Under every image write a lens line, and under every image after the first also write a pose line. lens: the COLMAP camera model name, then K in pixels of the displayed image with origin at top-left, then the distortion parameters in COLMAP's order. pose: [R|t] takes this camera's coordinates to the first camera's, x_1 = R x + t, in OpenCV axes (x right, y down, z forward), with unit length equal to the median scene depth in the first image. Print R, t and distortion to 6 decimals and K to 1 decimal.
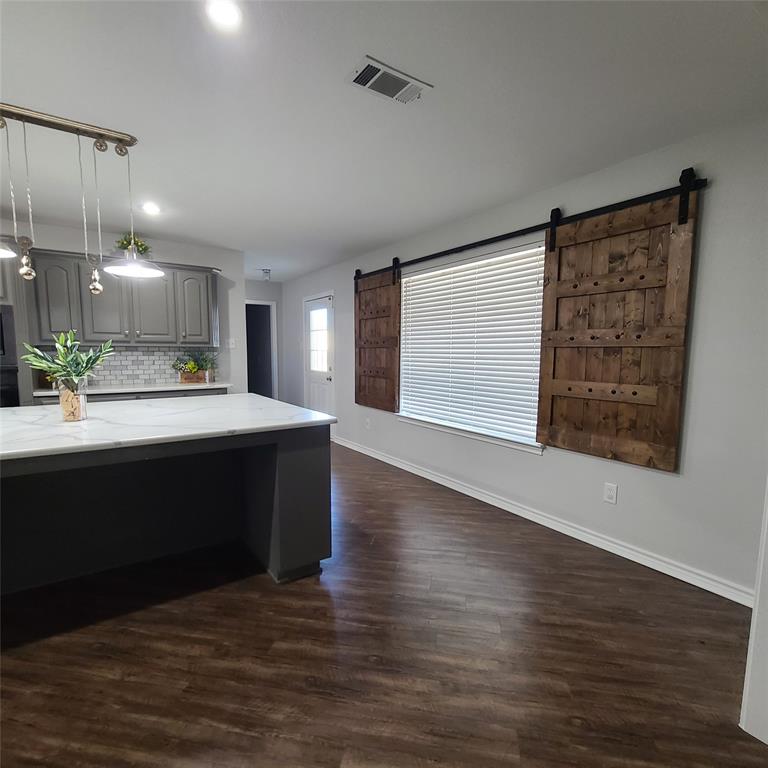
lens RADIAL K [[416.7, 0, 386.3], [0, 416.7, 386.5], [0, 0, 1]] dist [-0.000098, 0.002347]
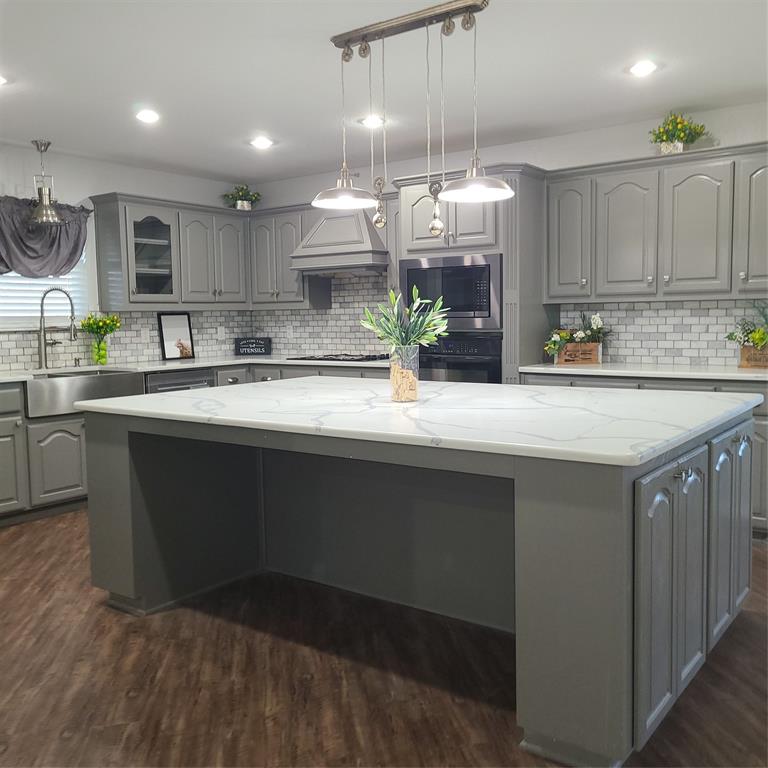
lens RADIAL K [[766.9, 0, 377.6], [0, 766.9, 364.1], [0, 0, 1]] dist [0.049061, 0.000000]
pose [[0.339094, 0.054472, -0.939174, 0.532922], [-0.064031, 0.997343, 0.034727, -0.032580], [0.938571, 0.048361, 0.341682, 0.427313]]
